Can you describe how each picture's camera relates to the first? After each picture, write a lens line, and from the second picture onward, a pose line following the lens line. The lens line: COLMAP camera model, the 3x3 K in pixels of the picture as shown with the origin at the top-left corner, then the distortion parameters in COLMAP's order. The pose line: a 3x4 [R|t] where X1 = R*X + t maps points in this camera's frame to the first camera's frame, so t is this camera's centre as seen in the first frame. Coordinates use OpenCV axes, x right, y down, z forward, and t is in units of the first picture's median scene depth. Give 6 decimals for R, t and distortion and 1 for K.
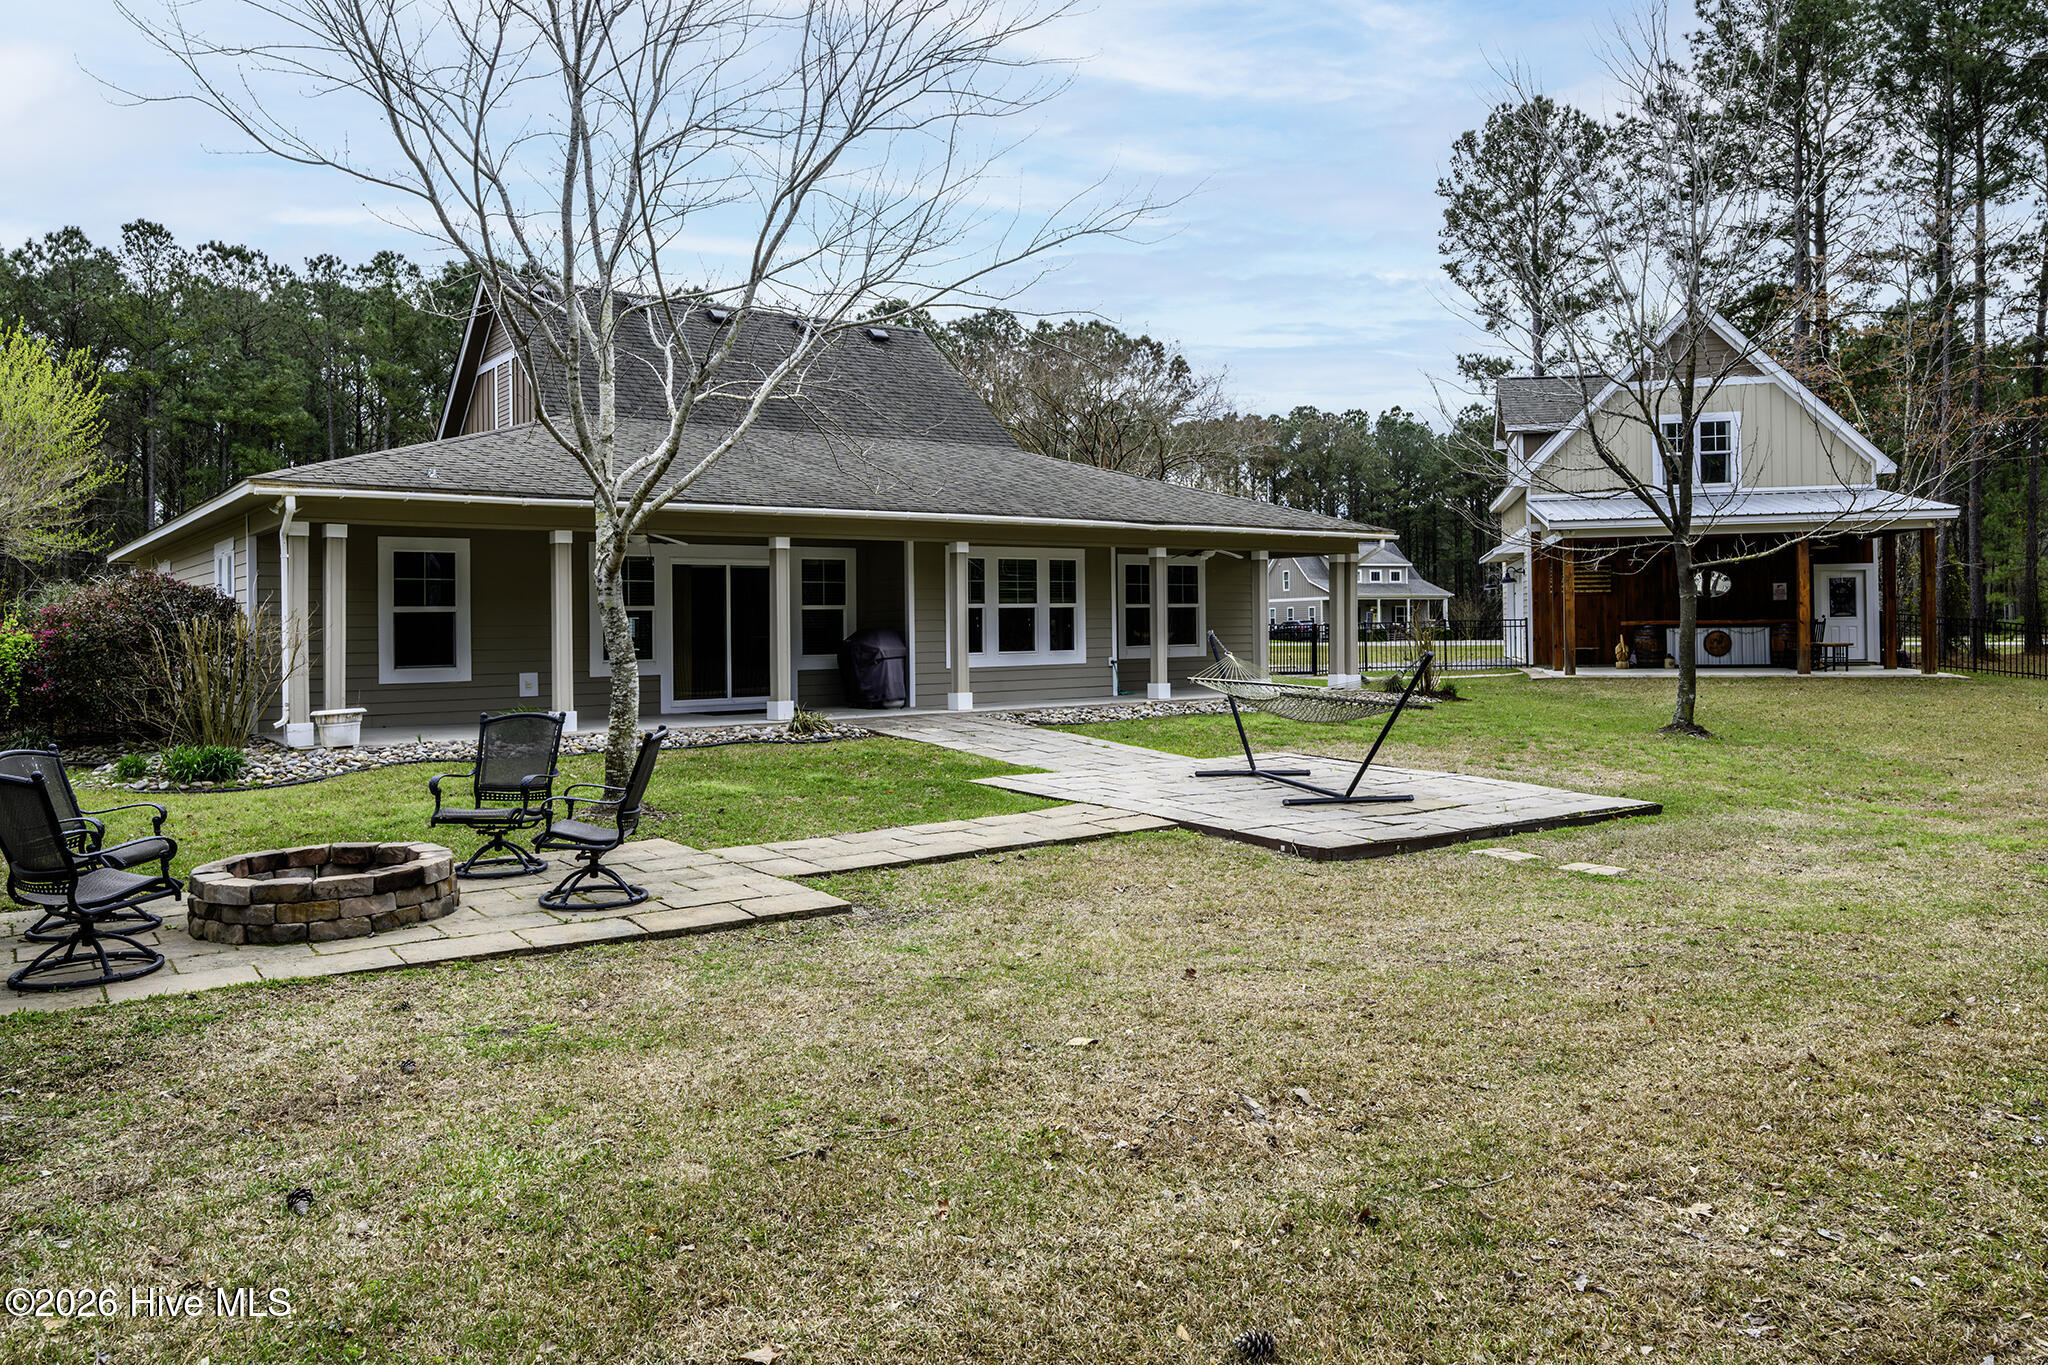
lens RADIAL K [[1472.7, 0, 967.6], [0, 1472.7, 615.4], [0, 0, 1]] dist [-0.000403, 0.007152]
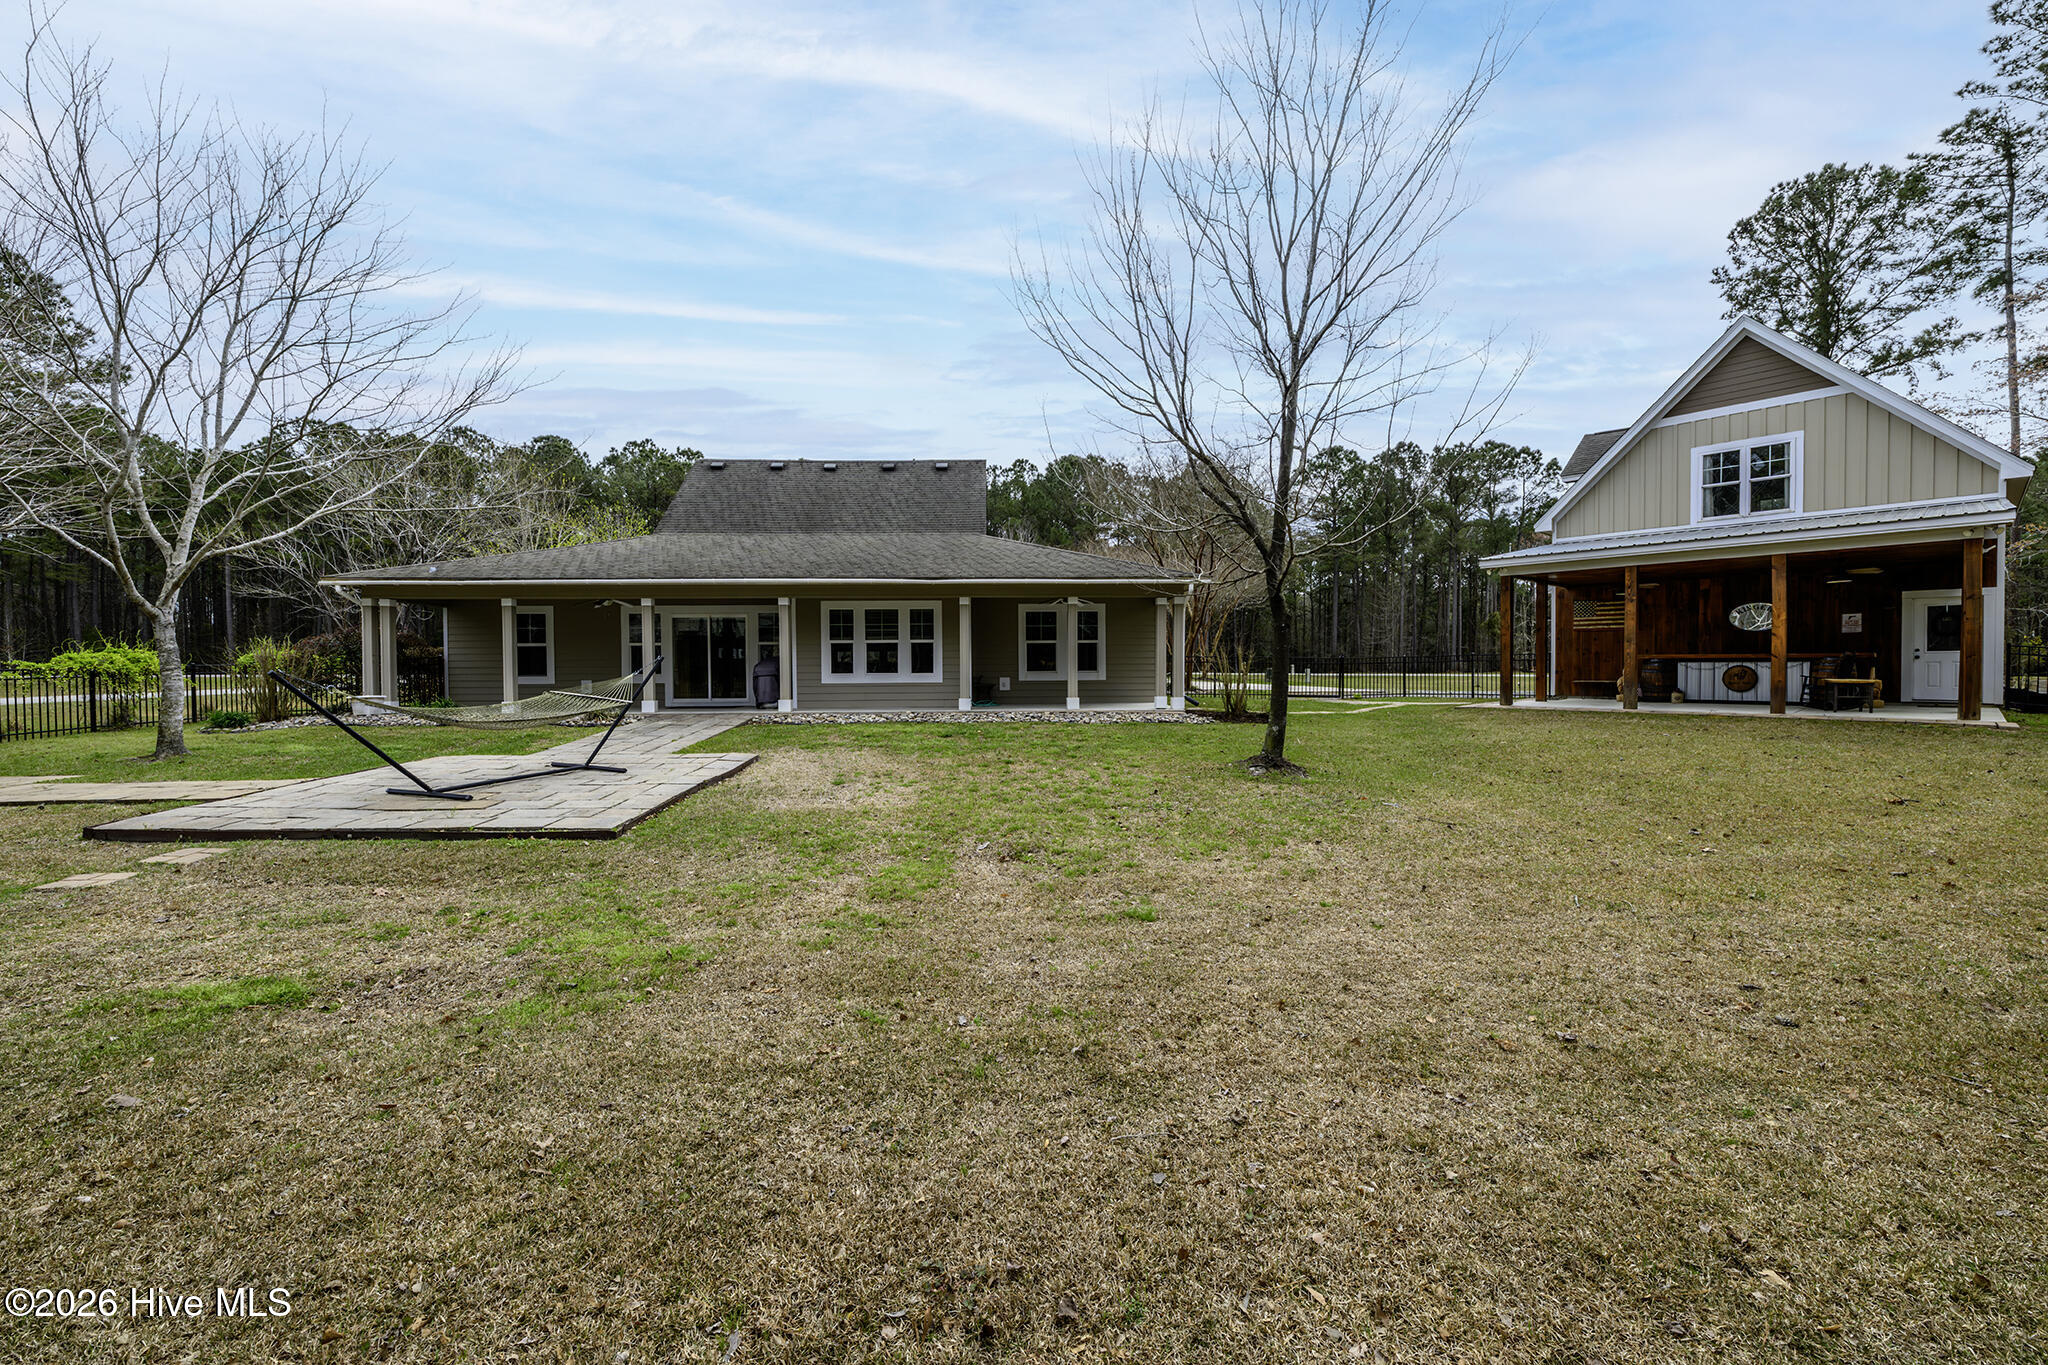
lens RADIAL K [[814.4, 0, 1016.0], [0, 814.4, 675.0], [0, 0, 1]] dist [0.005917, -0.001526]
pose [[0.824227, 0.015014, -0.566060, 0.424397], [-0.001282, 0.999695, 0.024650, 0.004556], [0.566258, -0.019592, 0.823995, 0.298634]]
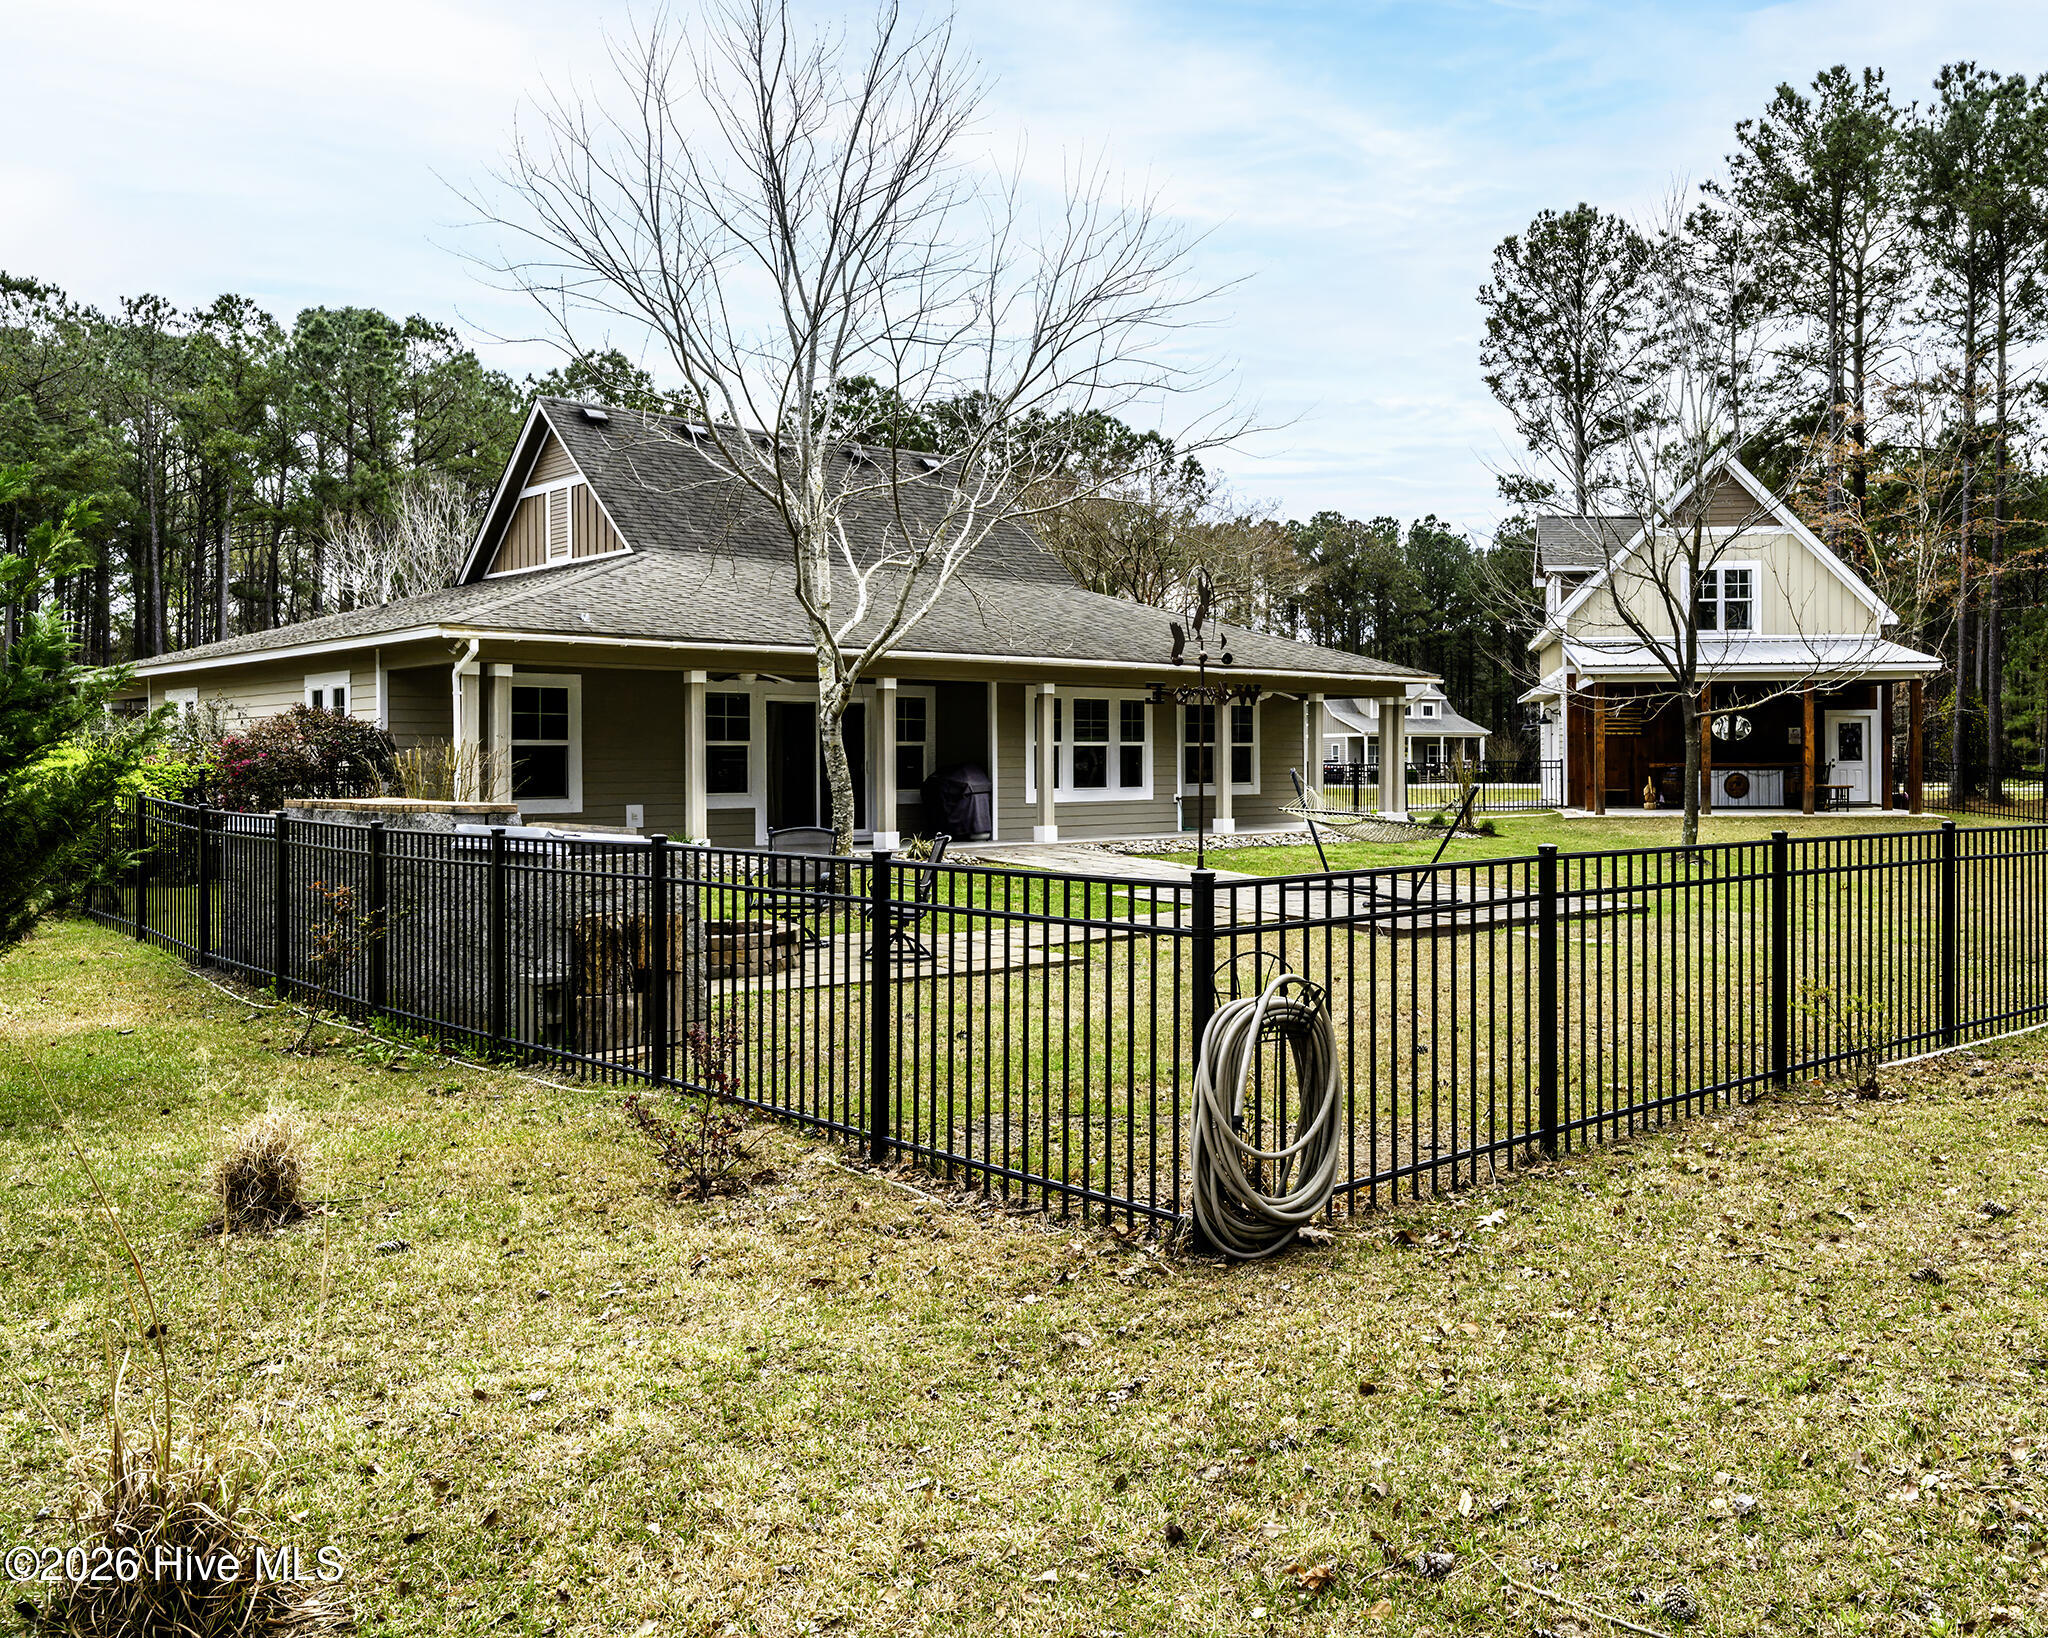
lens RADIAL K [[1857.8, 0, 1225.8], [0, 1857.8, 753.5], [0, 0, 1]] dist [0.002680, -0.009221]
pose [[0.984323, 0.008461, 0.176171, -0.073891], [-0.008617, 0.999963, 0.000118, -0.000512], [-0.176163, -0.001634, 0.984360, -0.220626]]
